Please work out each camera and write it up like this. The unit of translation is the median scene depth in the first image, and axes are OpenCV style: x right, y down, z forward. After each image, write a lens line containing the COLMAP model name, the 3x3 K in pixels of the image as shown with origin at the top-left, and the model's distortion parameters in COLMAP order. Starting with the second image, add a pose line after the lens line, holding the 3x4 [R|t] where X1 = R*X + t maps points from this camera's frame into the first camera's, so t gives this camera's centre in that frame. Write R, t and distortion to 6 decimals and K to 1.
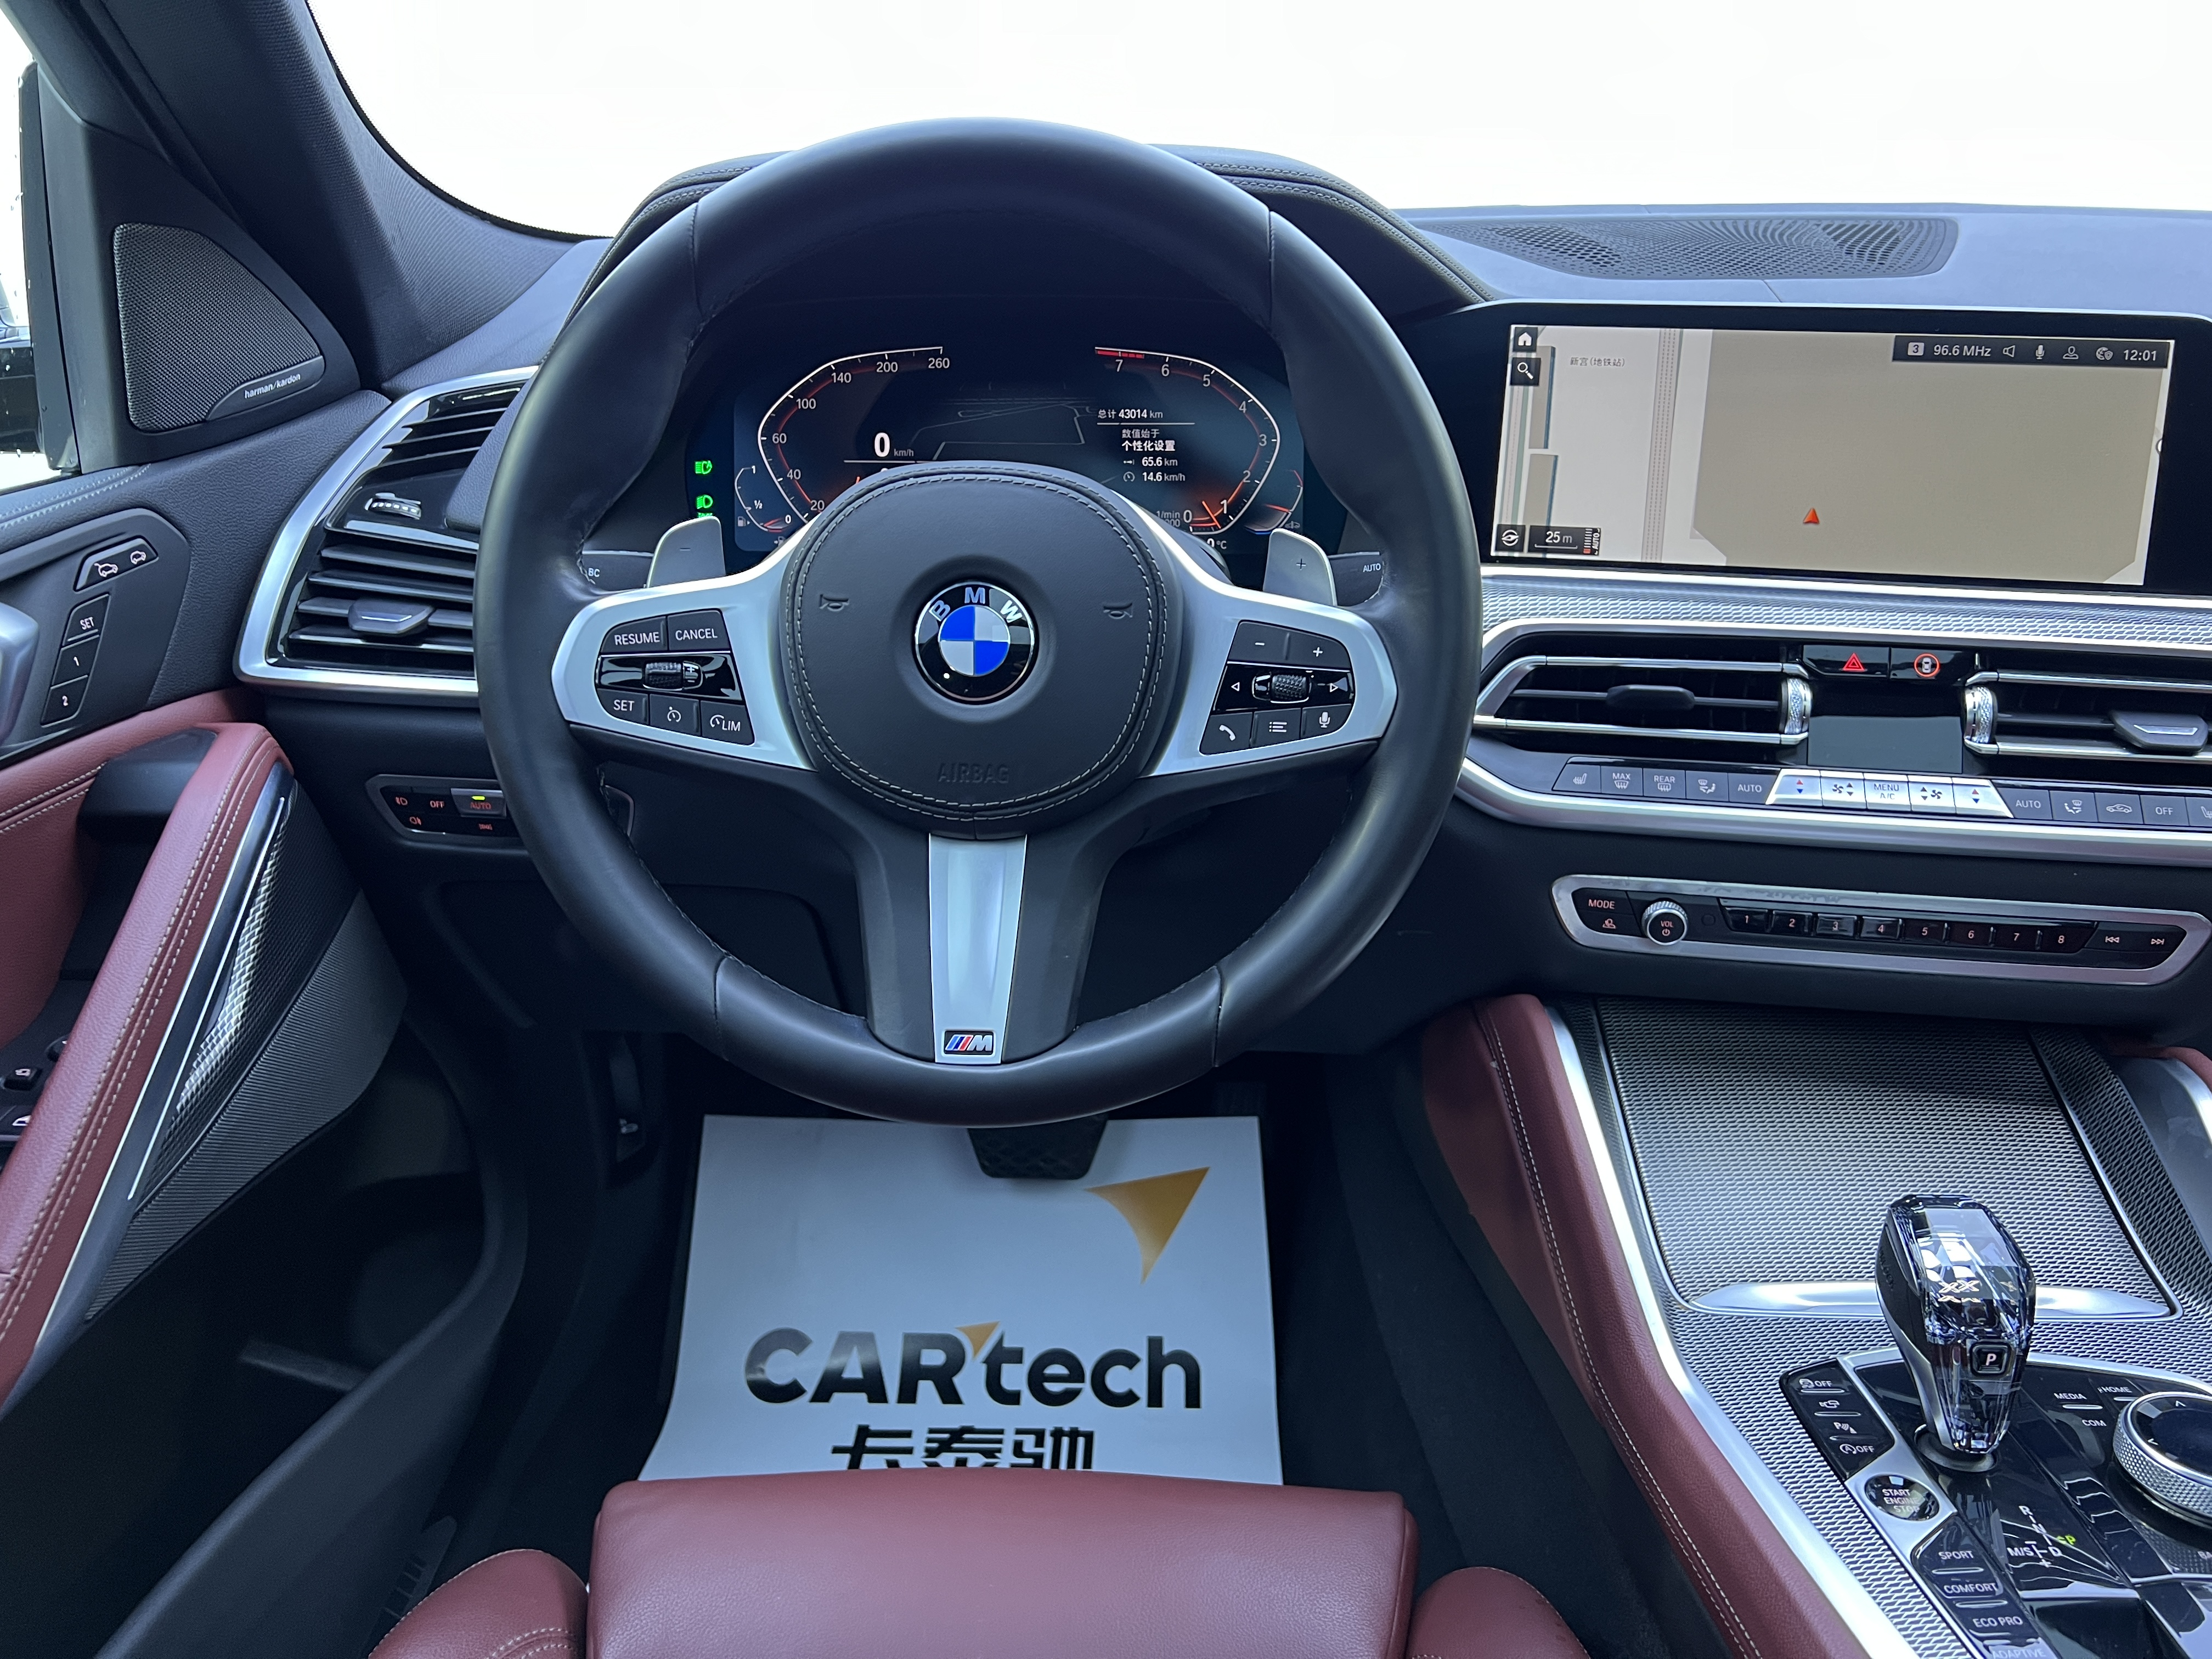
lens RADIAL K [[1669.5, 0, 1106.0], [0, 1669.5, 829.5], [0, 0, 1]] dist [0.057859, -0.083161]
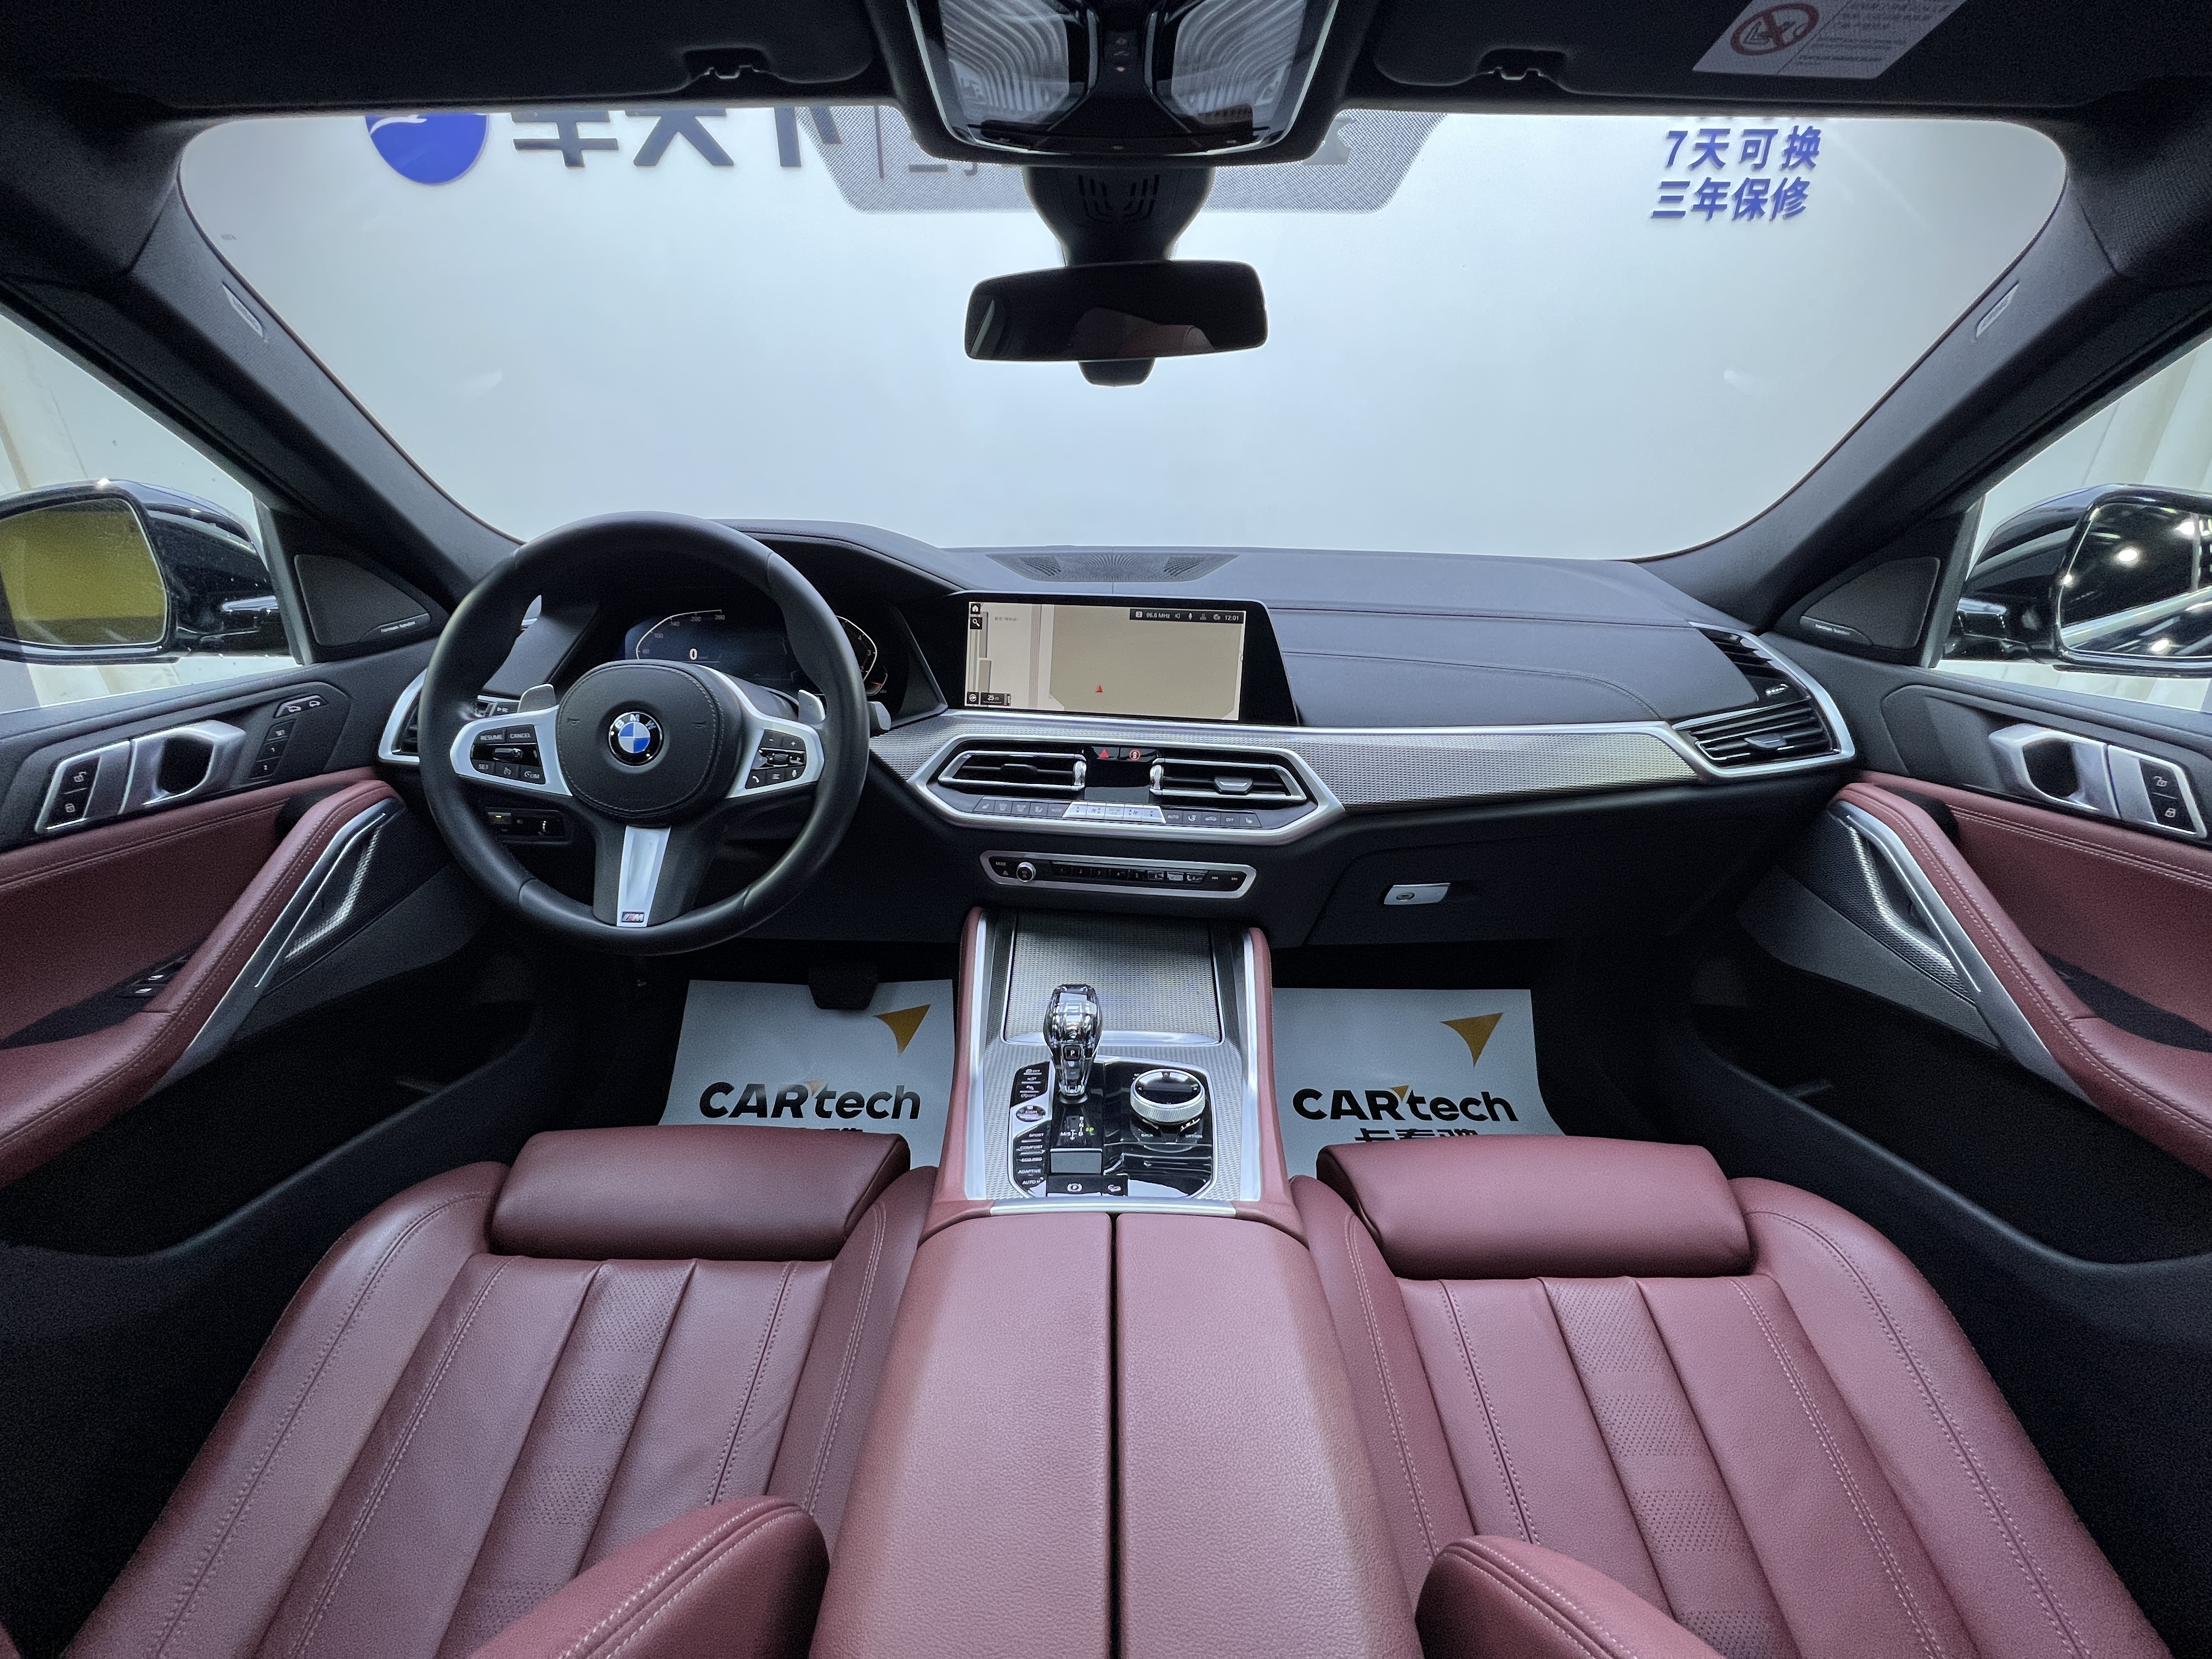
lens RADIAL K [[876.5, 0, 1106.0], [0, 876.5, 829.5], [0, 0, 1]] dist [-0.002847, -0.000188]
pose [[0.999785, 0.001040, 0.020709, 0.396816], [-0.000320, 0.999396, -0.034747, 0.038186], [-0.020733, 0.034733, 0.999182, -0.142880]]
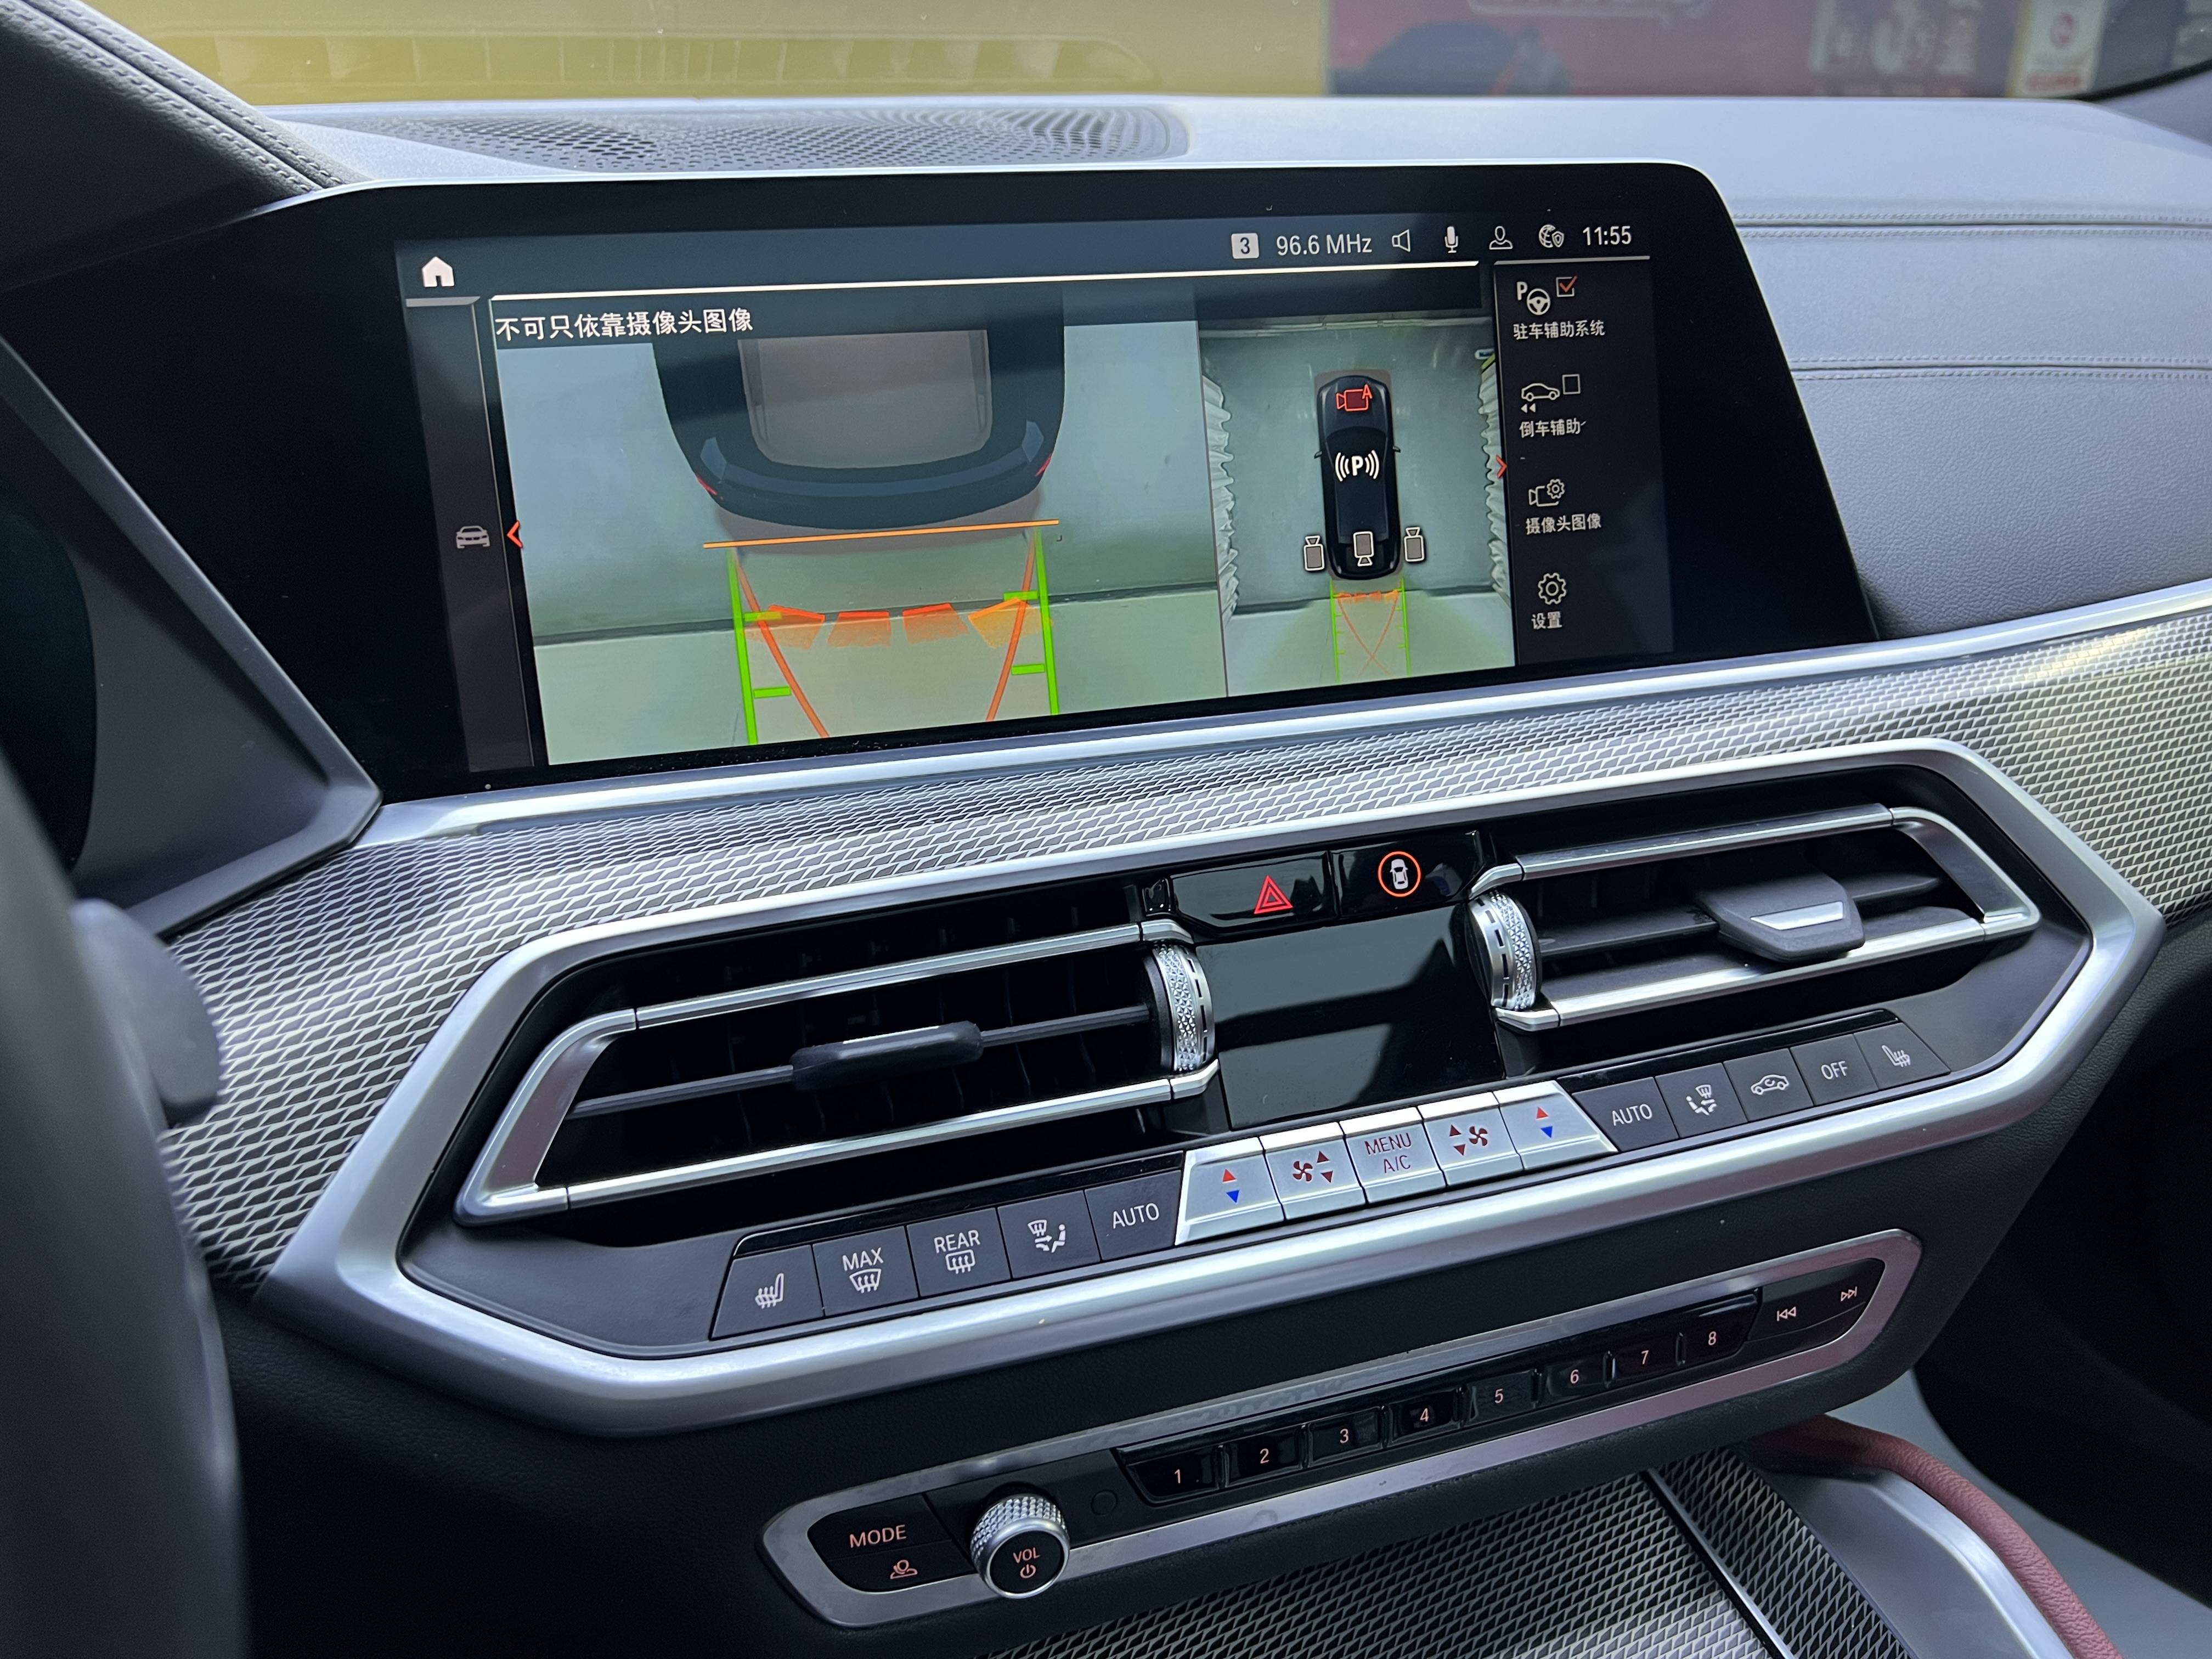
lens RADIAL K [[1699.7, 0, 1094.9], [0, 1699.7, 857.3], [0, 0, 1]] dist [0.002789, -0.005611]
pose [[0.884648, -0.190467, 0.425581, 0.185863], [0.199816, 0.979562, 0.023046, -0.122604], [-0.421273, 0.064650, 0.904627, 0.550551]]
